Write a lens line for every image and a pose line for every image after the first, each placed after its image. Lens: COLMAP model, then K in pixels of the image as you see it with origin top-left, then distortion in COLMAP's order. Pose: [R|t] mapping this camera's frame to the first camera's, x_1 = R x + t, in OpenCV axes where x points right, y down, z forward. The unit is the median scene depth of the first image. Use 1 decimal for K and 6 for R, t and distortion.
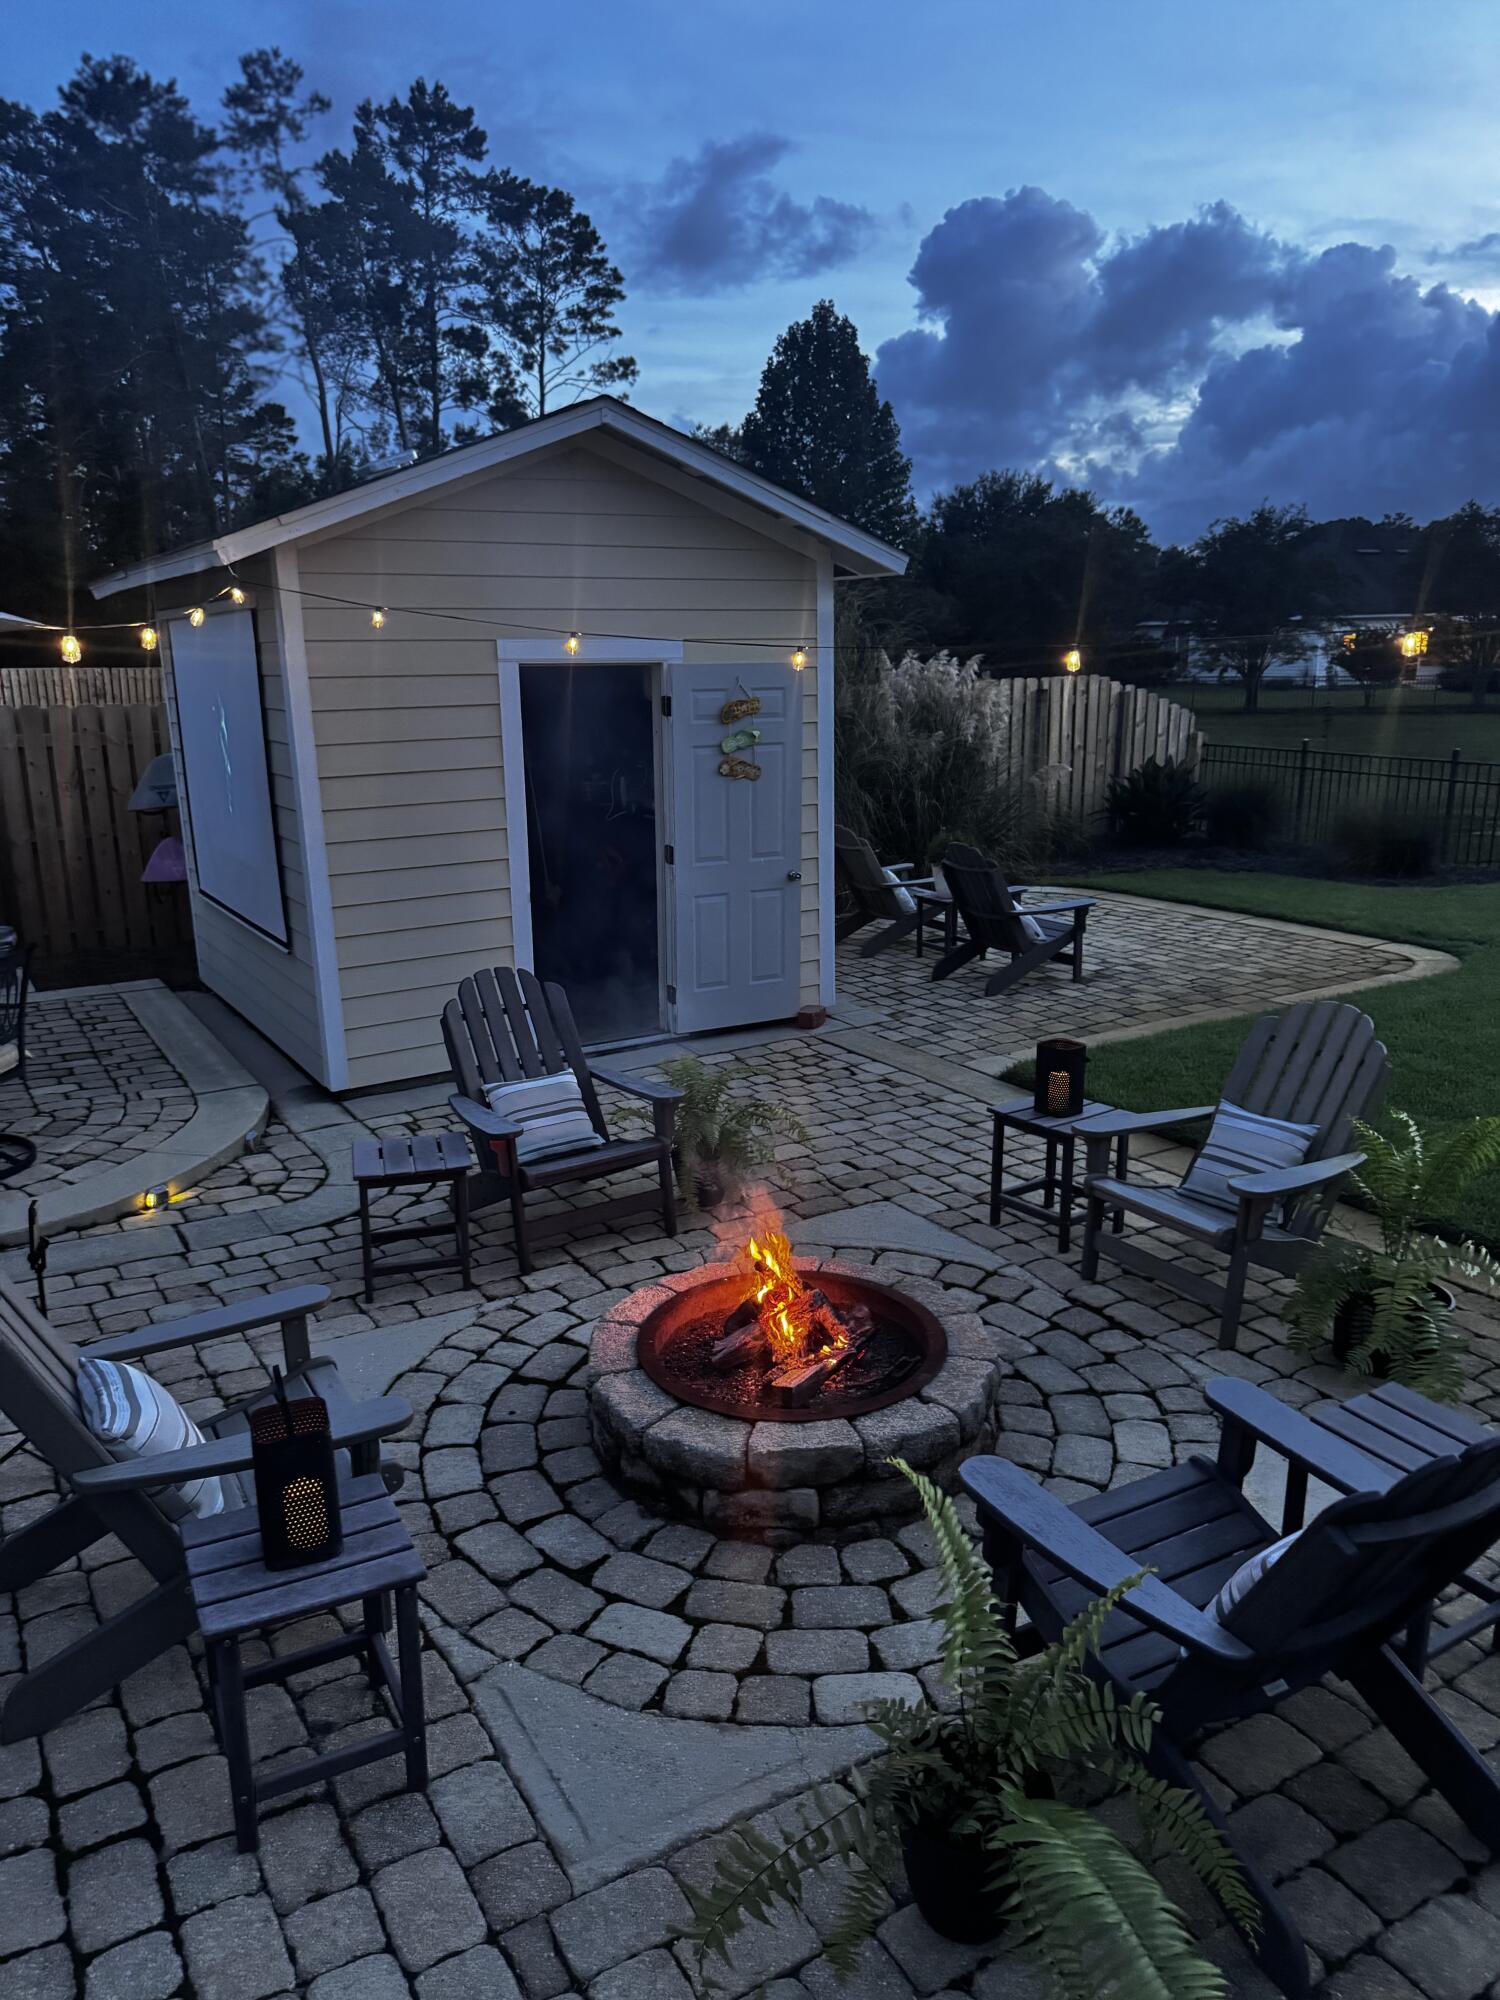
lens RADIAL K [[1397.2, 0, 740.6], [0, 1397.2, 1000.6], [0, 0, 1]] dist [0.041066, -0.041555]
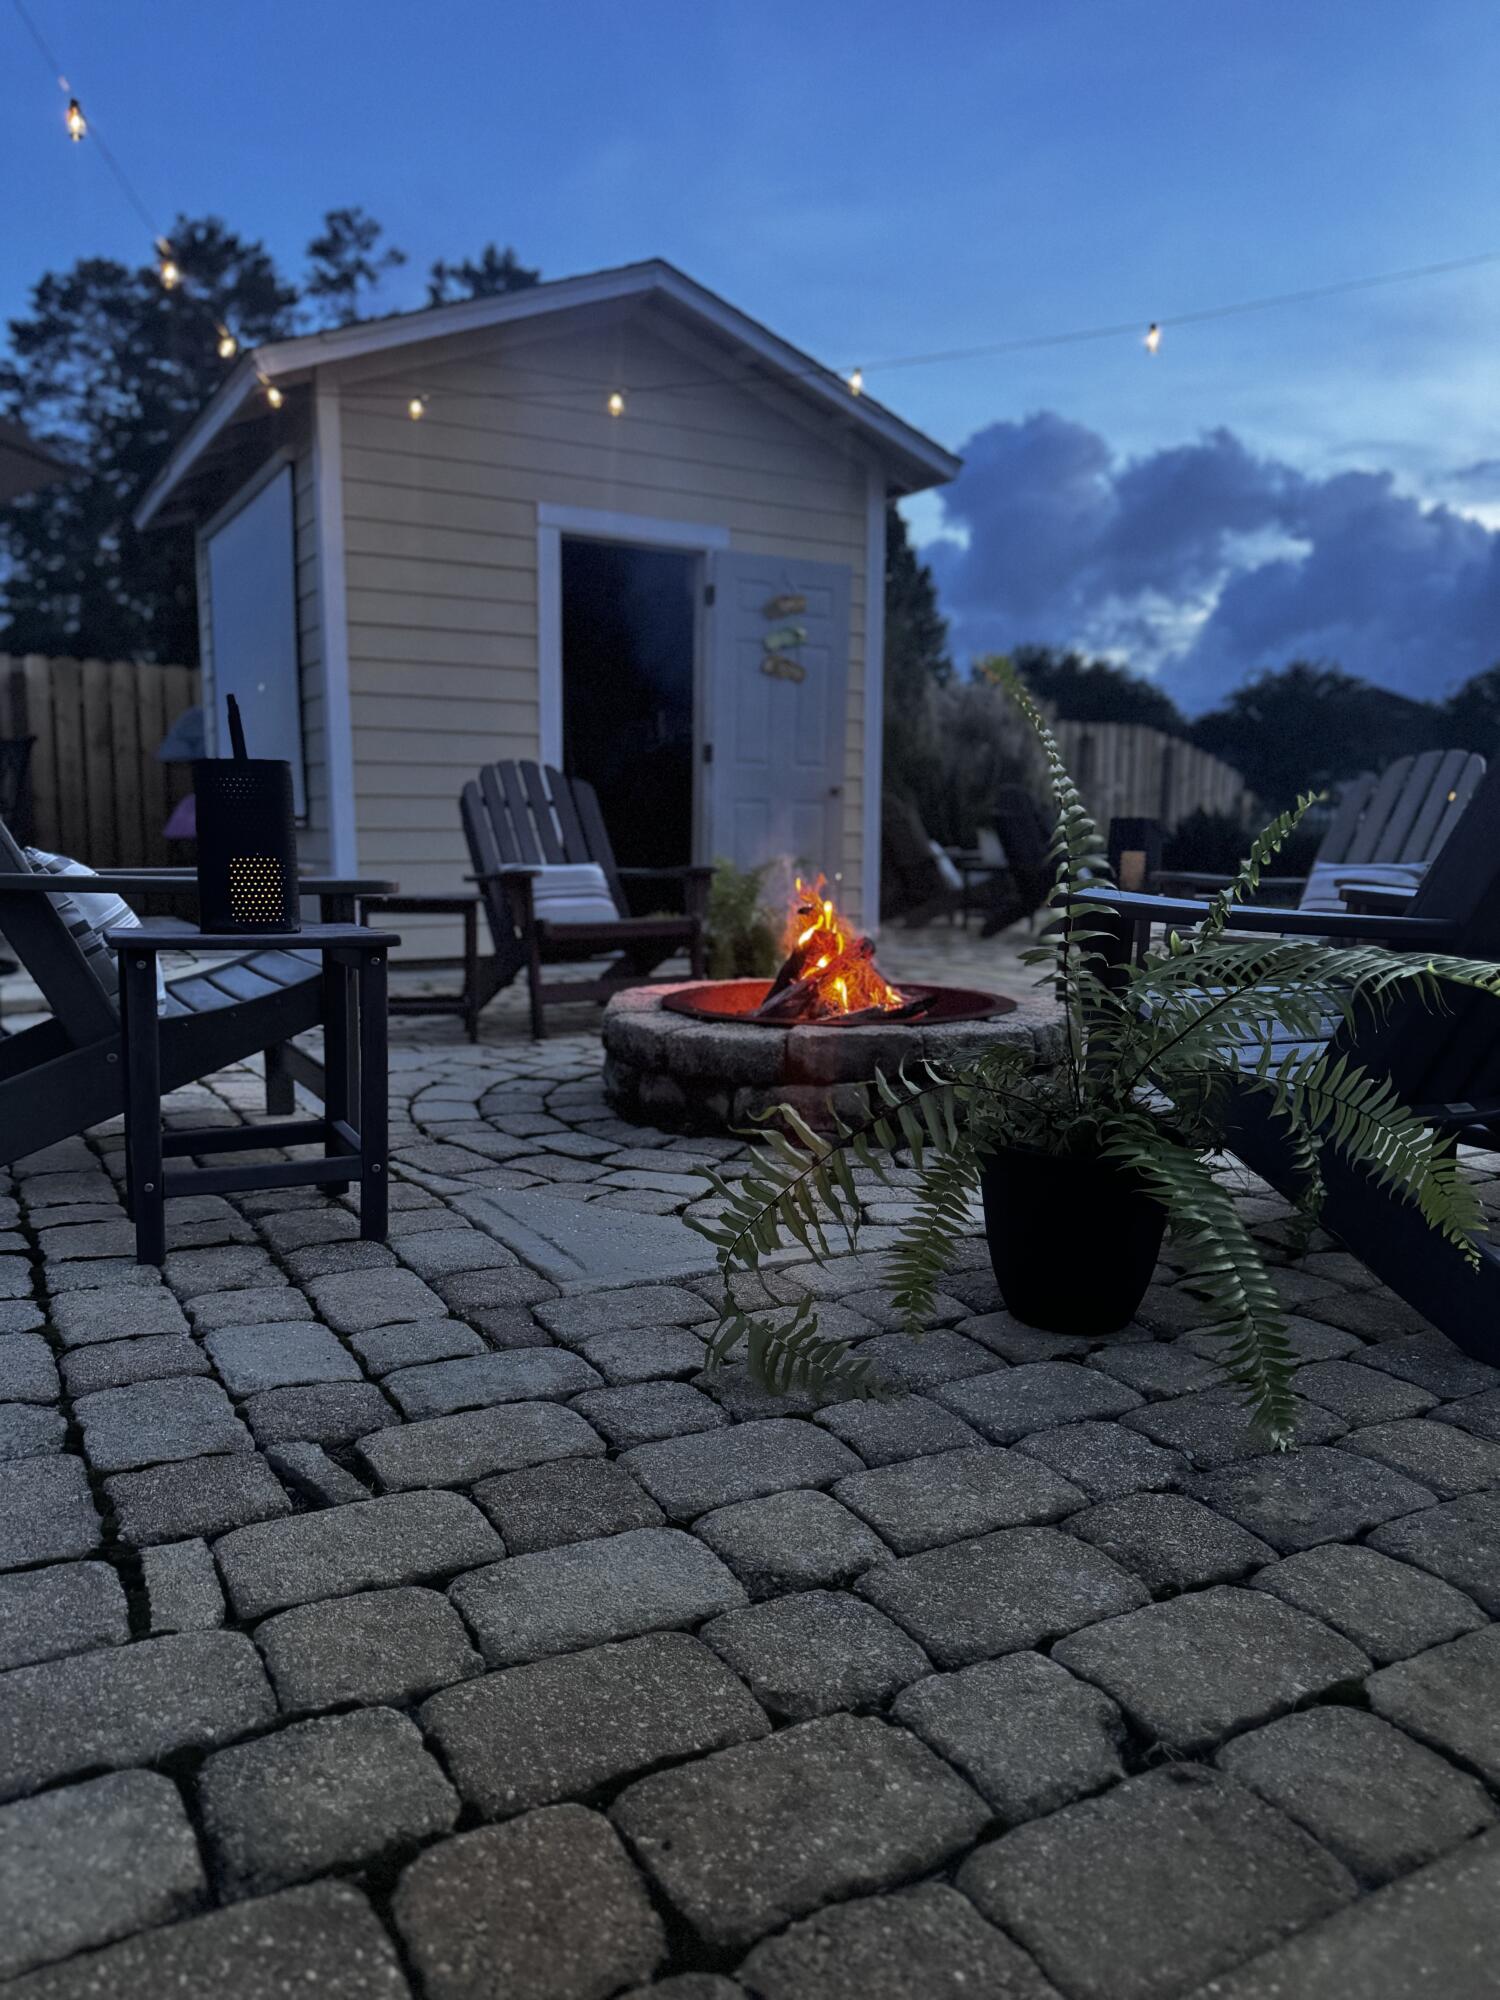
lens RADIAL K [[1399.0, 0, 750.0], [0, 1399.0, 1000.0], [0, 0, 1]] dist [0.044571, -0.046620]
pose [[0.999557, 0.023982, -0.017623, -0.002300], [-0.025894, 0.992705, -0.117757, 0.240029], [0.014670, 0.118162, 0.992886, 0.092823]]
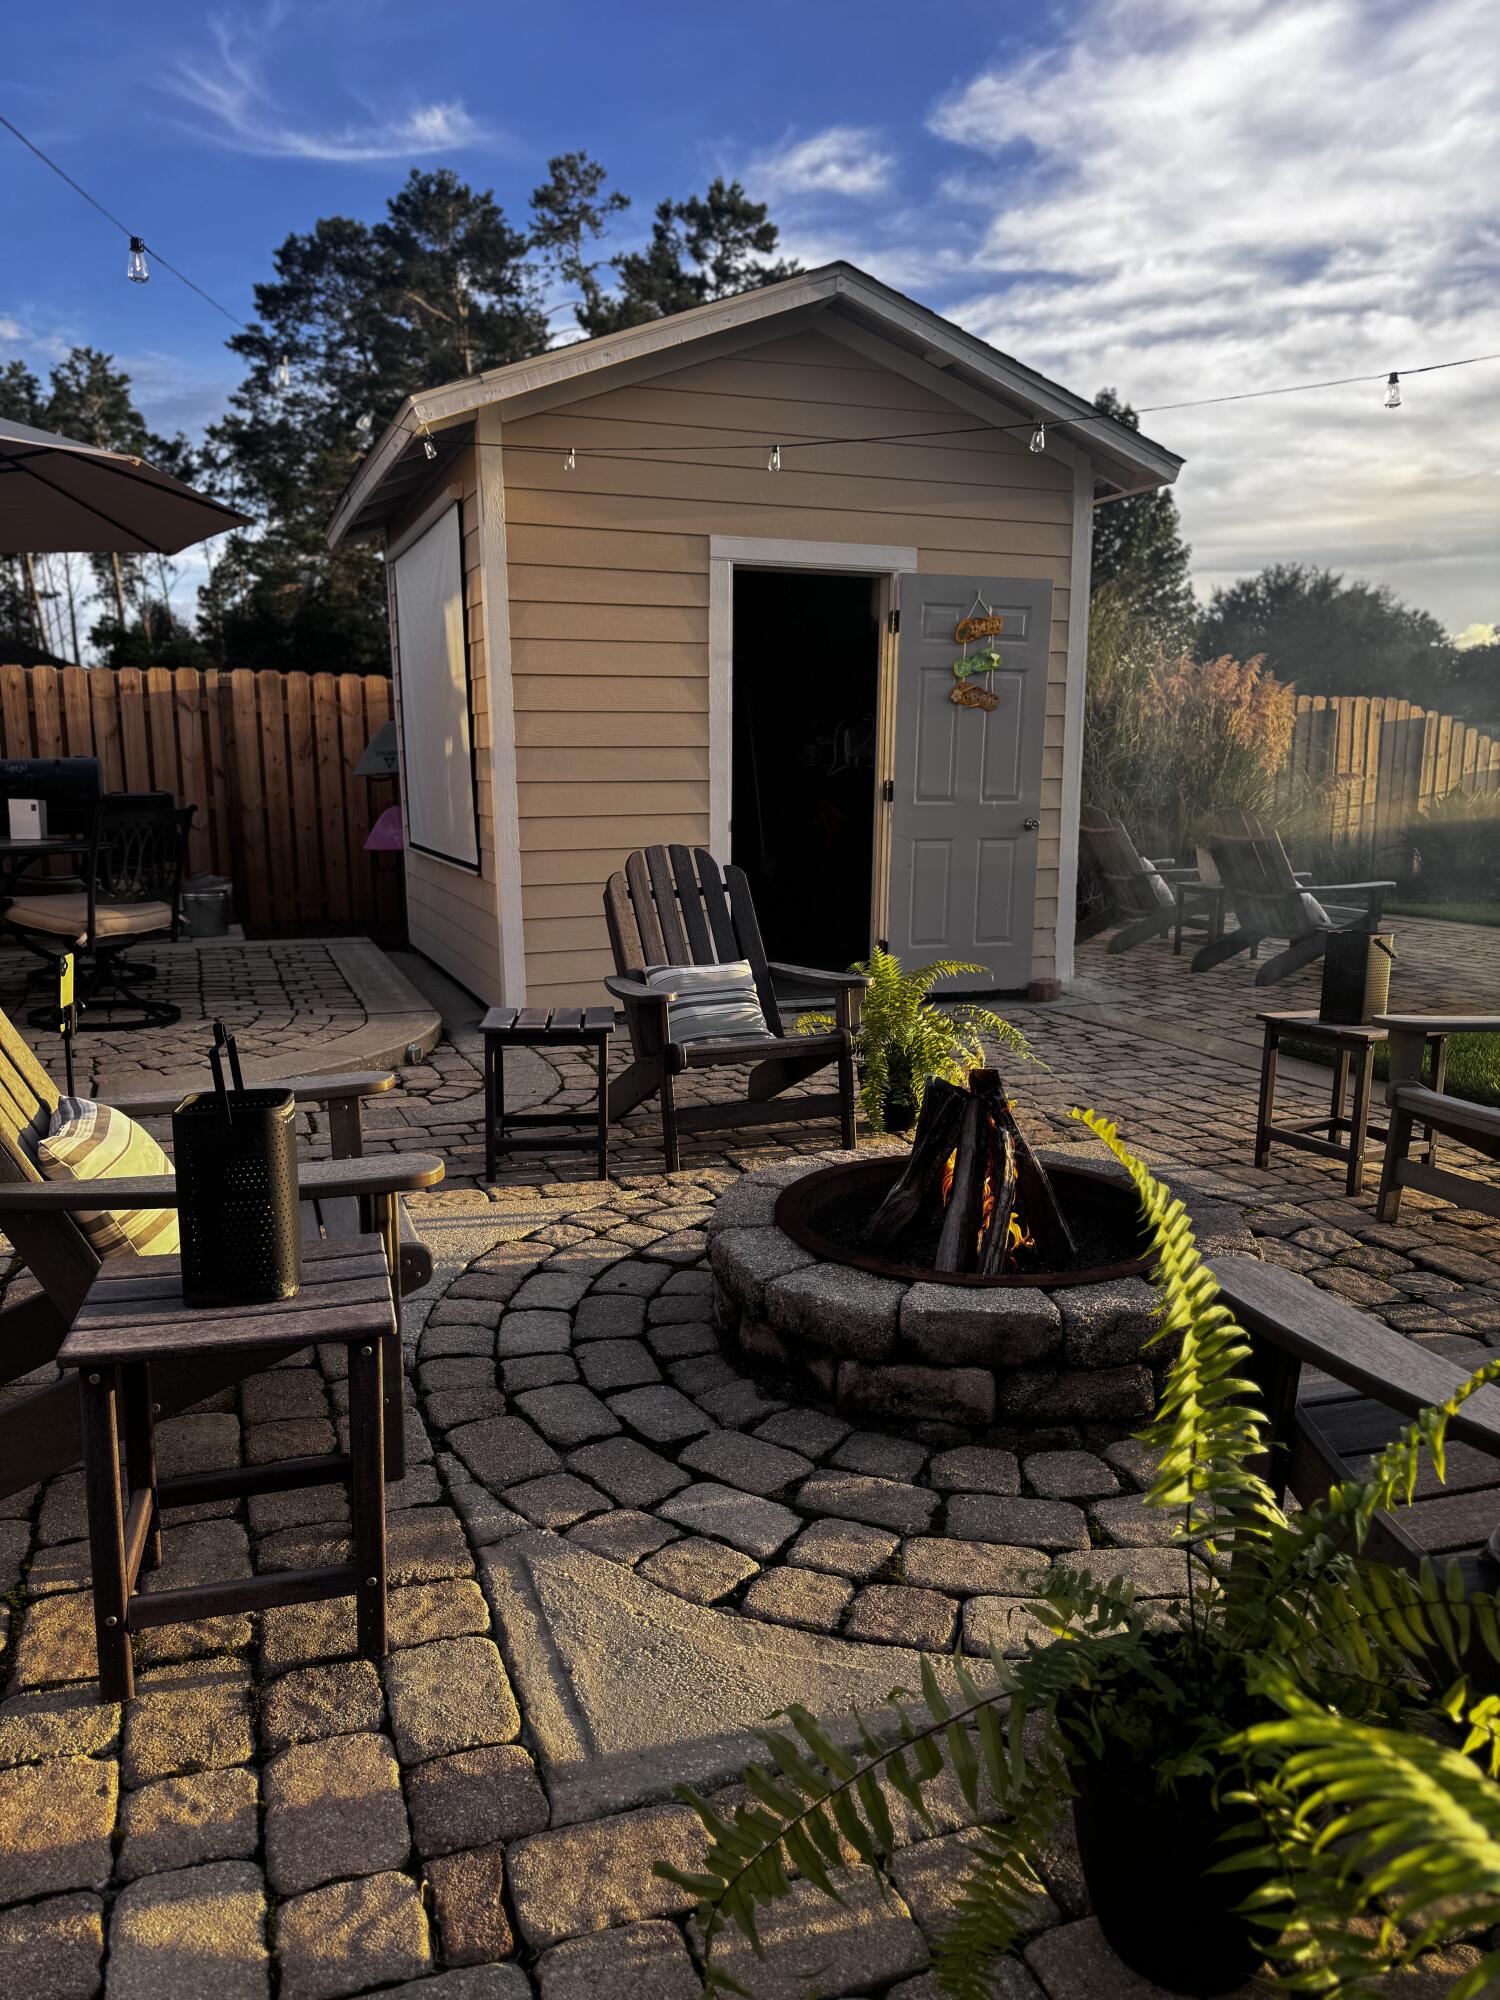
lens RADIAL K [[1389.4, 0, 757.8], [0, 1389.4, 1007.9], [0, 0, 1]] dist [0.088243, -0.110985]
pose [[0.985042, 0.045676, -0.166153, 0.027787], [-0.056298, 0.996622, -0.059794, 0.127869], [0.162860, 0.068253, 0.984286, 0.153562]]
